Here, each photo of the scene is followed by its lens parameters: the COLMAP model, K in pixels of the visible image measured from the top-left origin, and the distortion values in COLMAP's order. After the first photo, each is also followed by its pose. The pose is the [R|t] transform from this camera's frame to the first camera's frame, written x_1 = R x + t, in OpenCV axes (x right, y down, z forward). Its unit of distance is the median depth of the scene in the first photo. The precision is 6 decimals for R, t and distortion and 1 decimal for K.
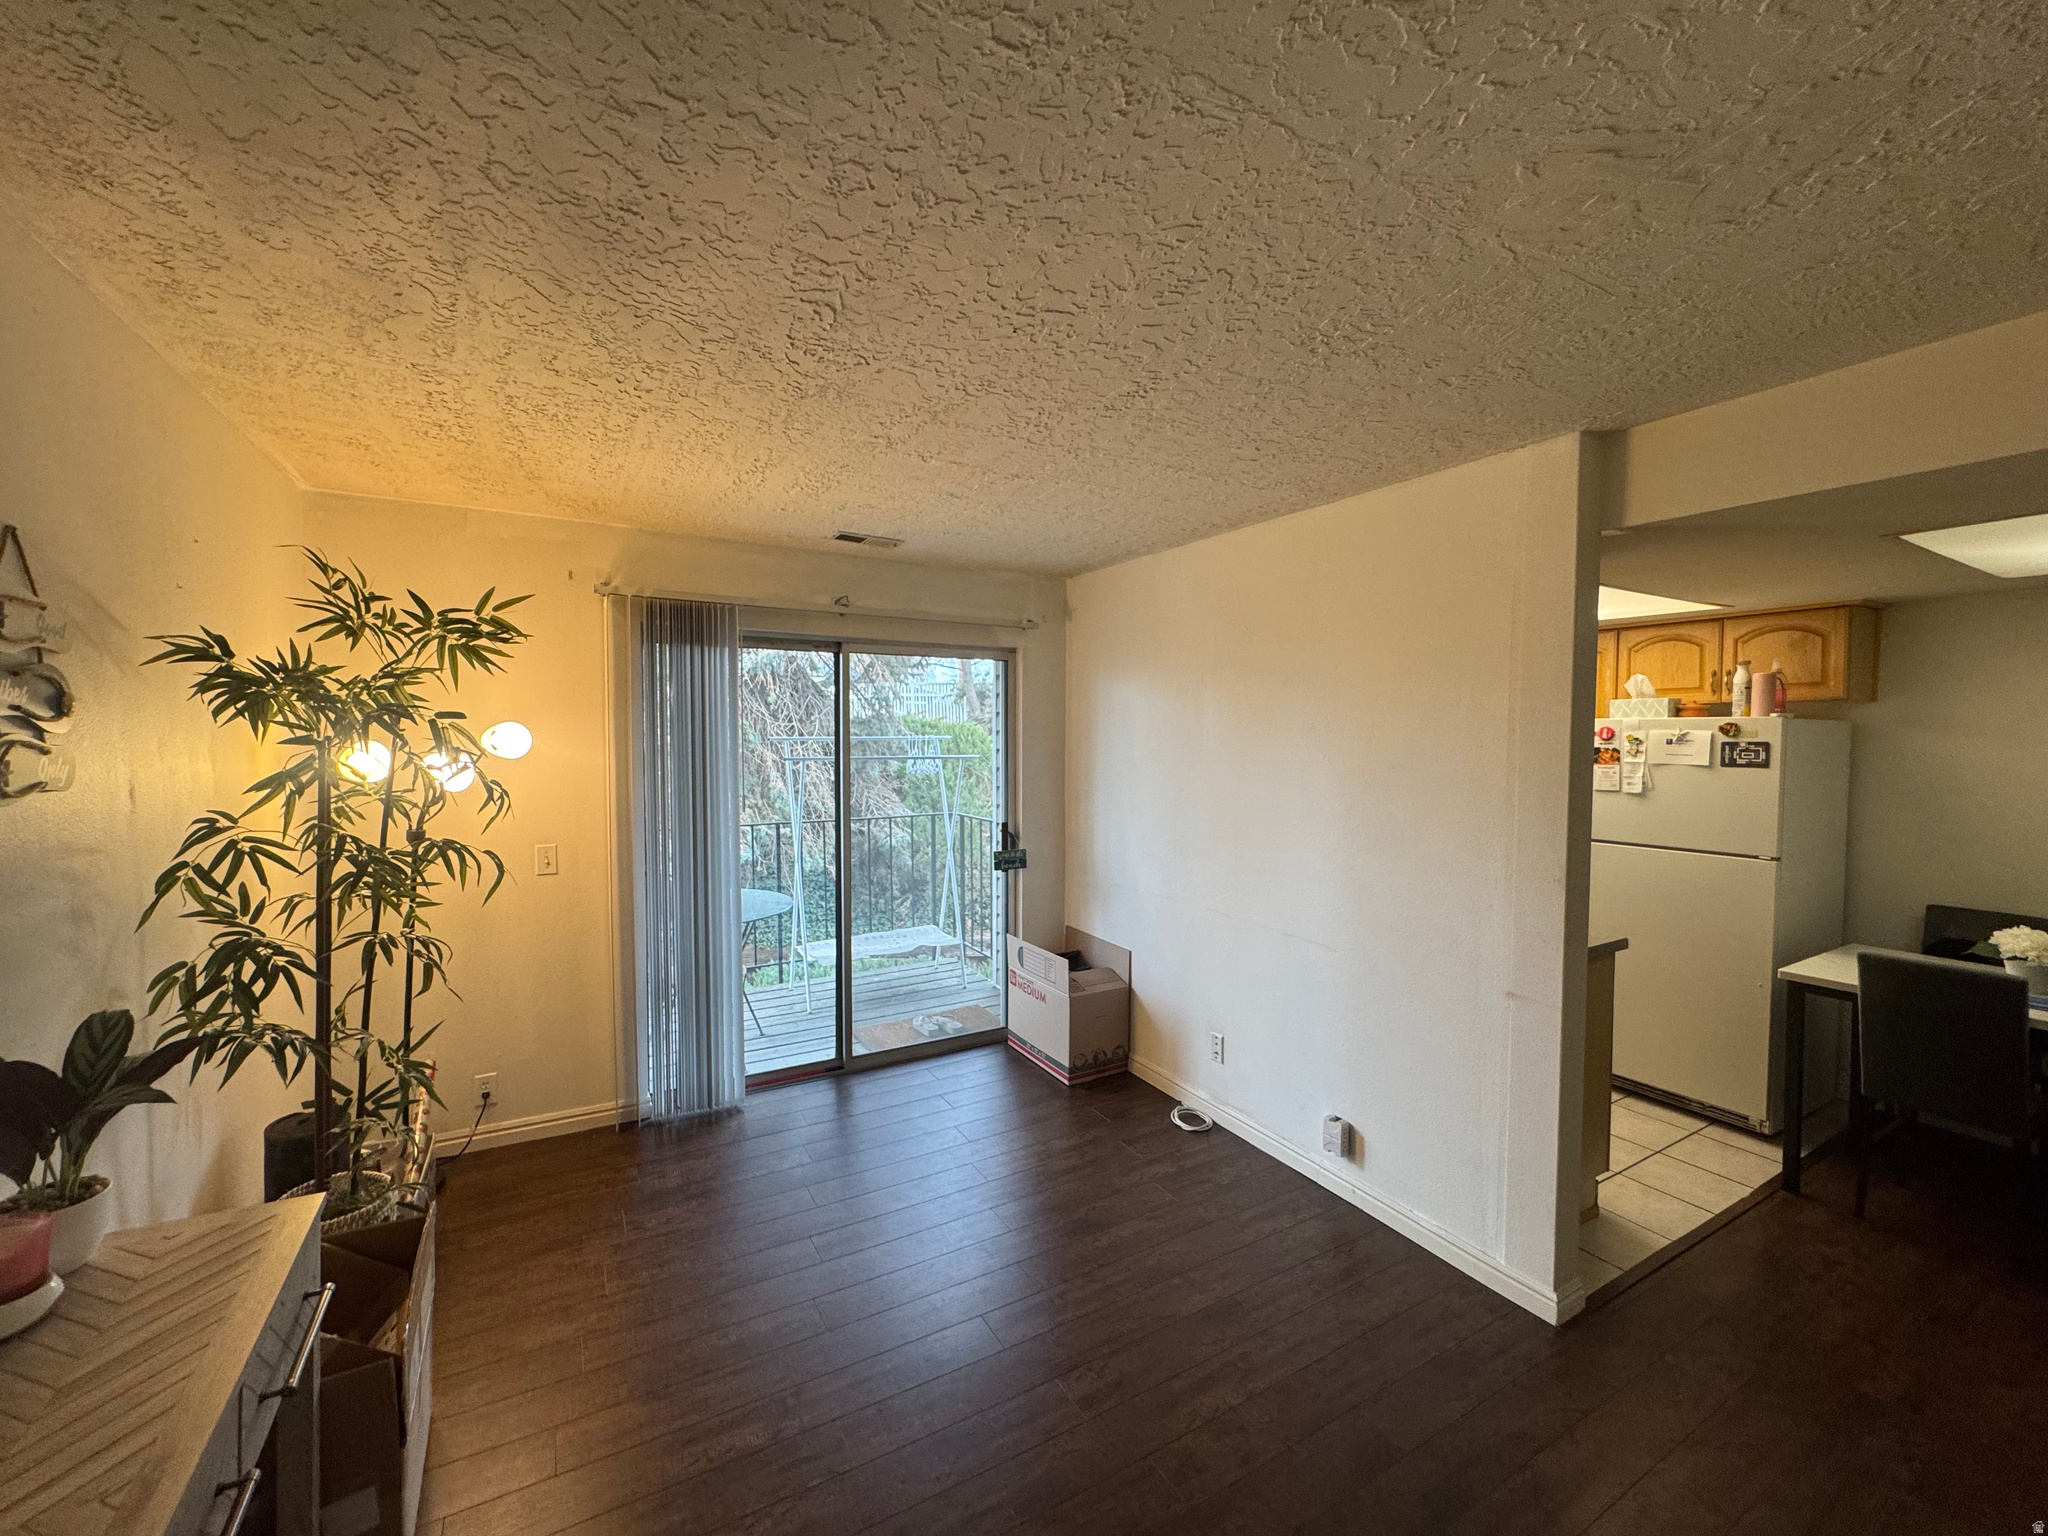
lens RADIAL K [[821.2, 0, 1024.0], [0, 821.2, 768.0], [0, 0, 1]] dist [-0.002728, 0.000124]
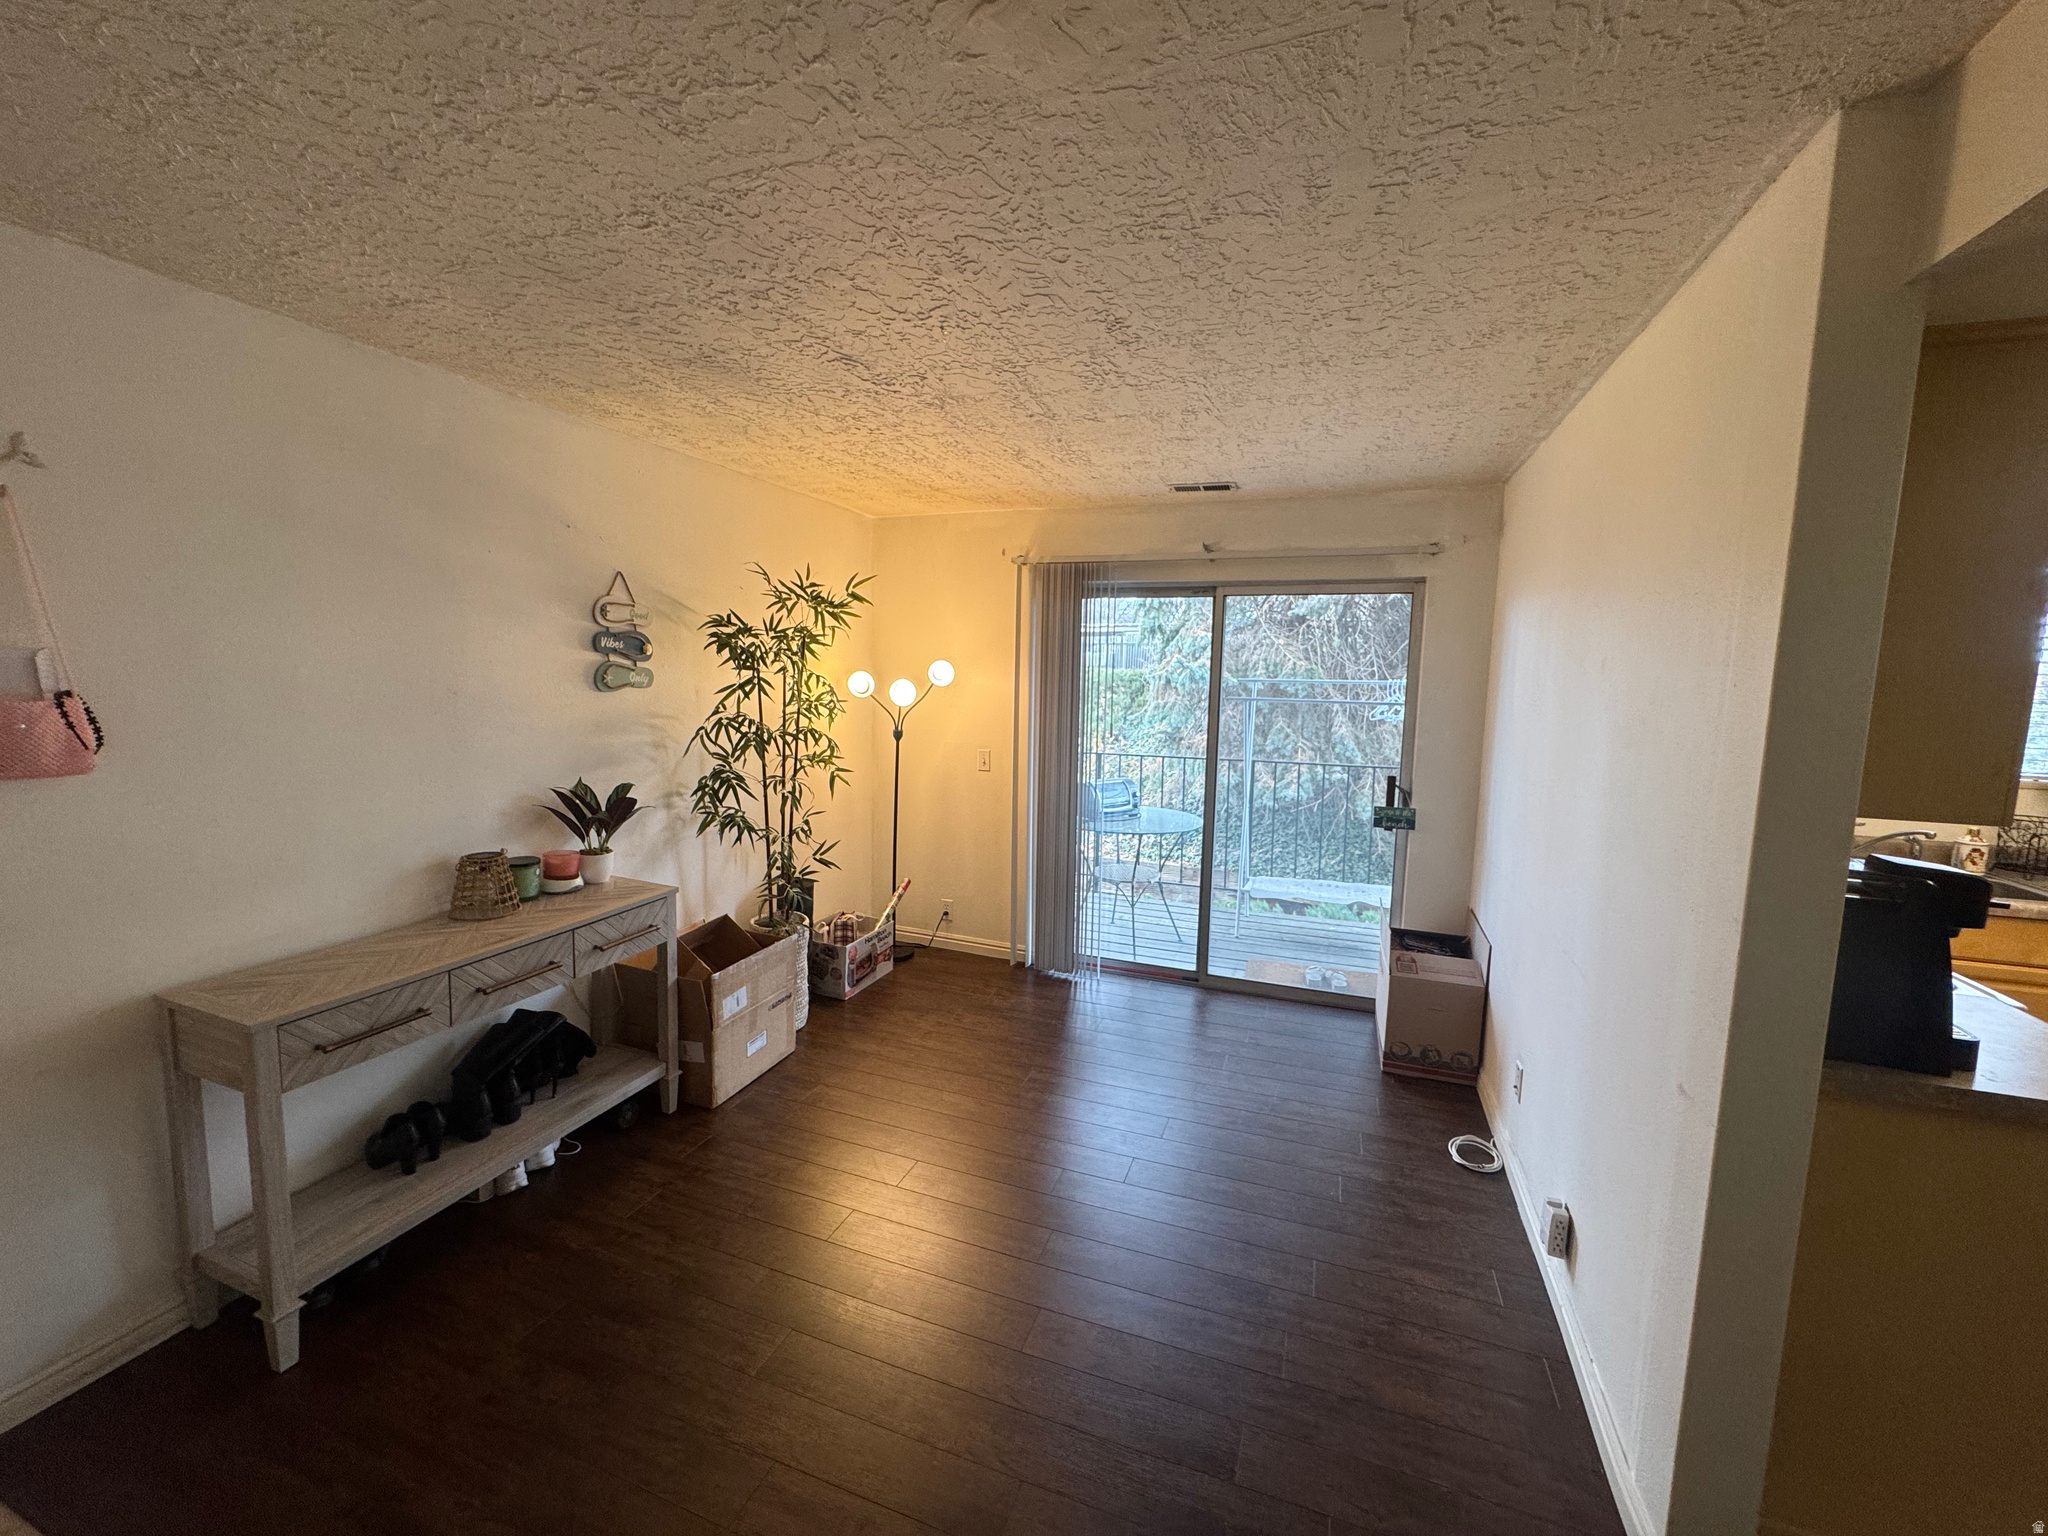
lens RADIAL K [[821.2, 0, 1024.0], [0, 821.2, 768.0], [0, 0, 1]] dist [-0.002728, 0.000124]
pose [[0.634323, 0.096701, -0.766996, 0.594902], [-0.049038, 0.995181, 0.084915, 0.002228], [0.771511, -0.016252, 0.636009, 0.175492]]
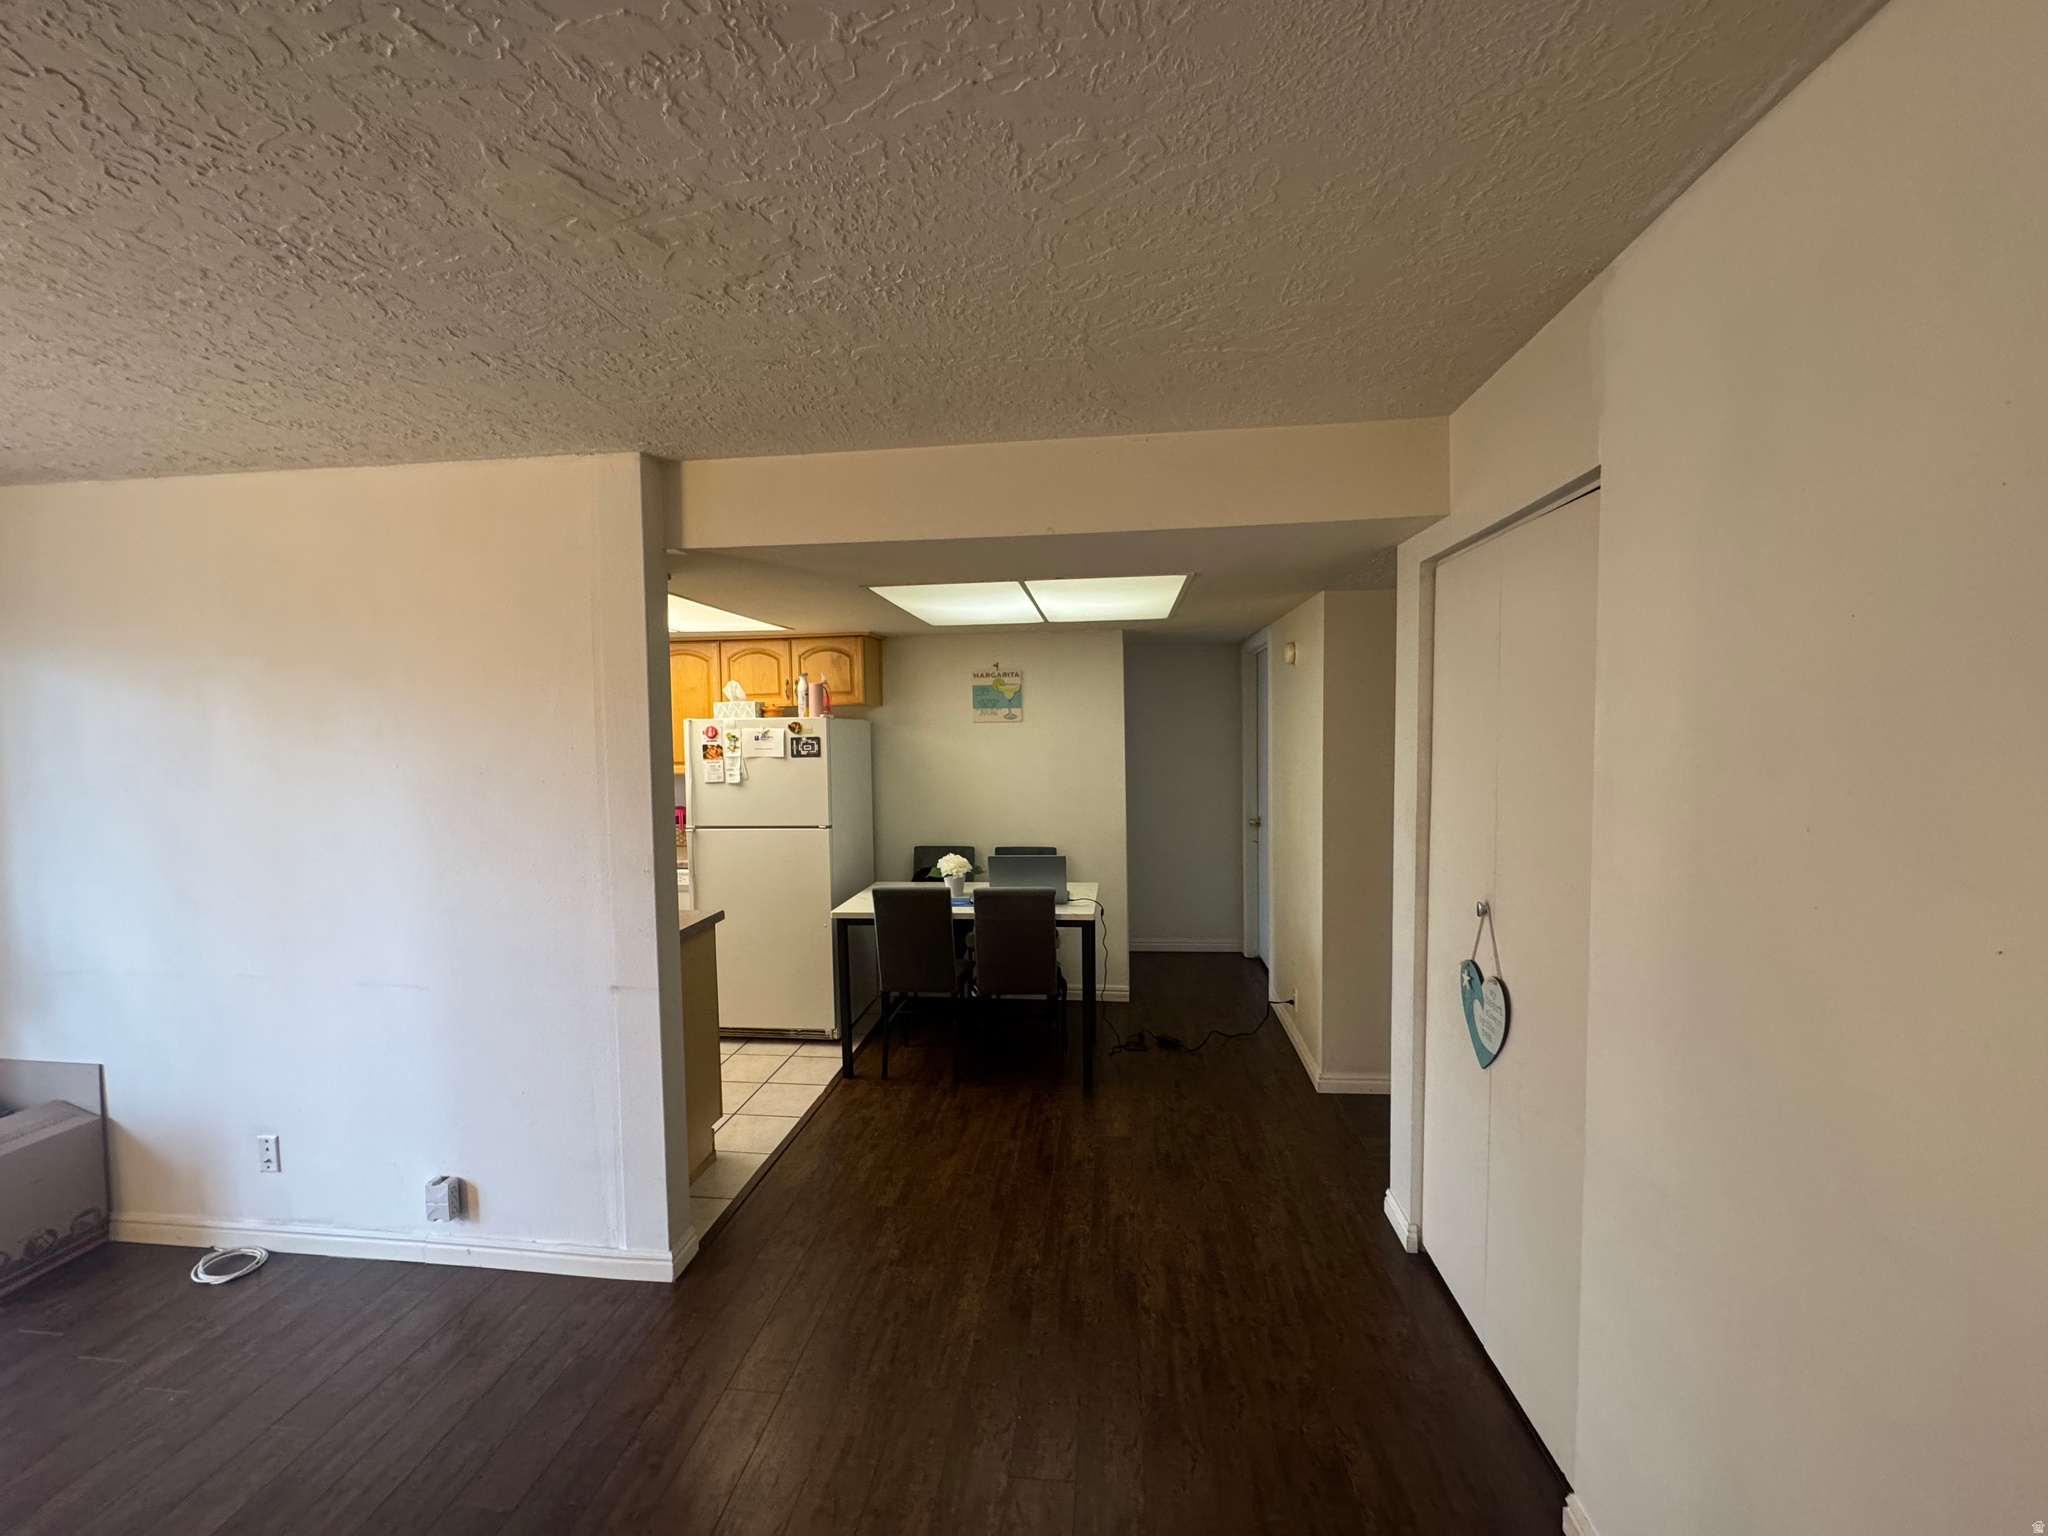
lens RADIAL K [[819.1, 0, 1024.0], [0, 819.1, 768.0], [0, 0, 1]] dist [-0.001121, 0.000275]
pose [[0.592666, -0.050826, 0.803843, 0.069811], [0.051045, 0.998371, 0.025491, 0.000837], [-0.803829, 0.025924, 0.594295, -0.024291]]
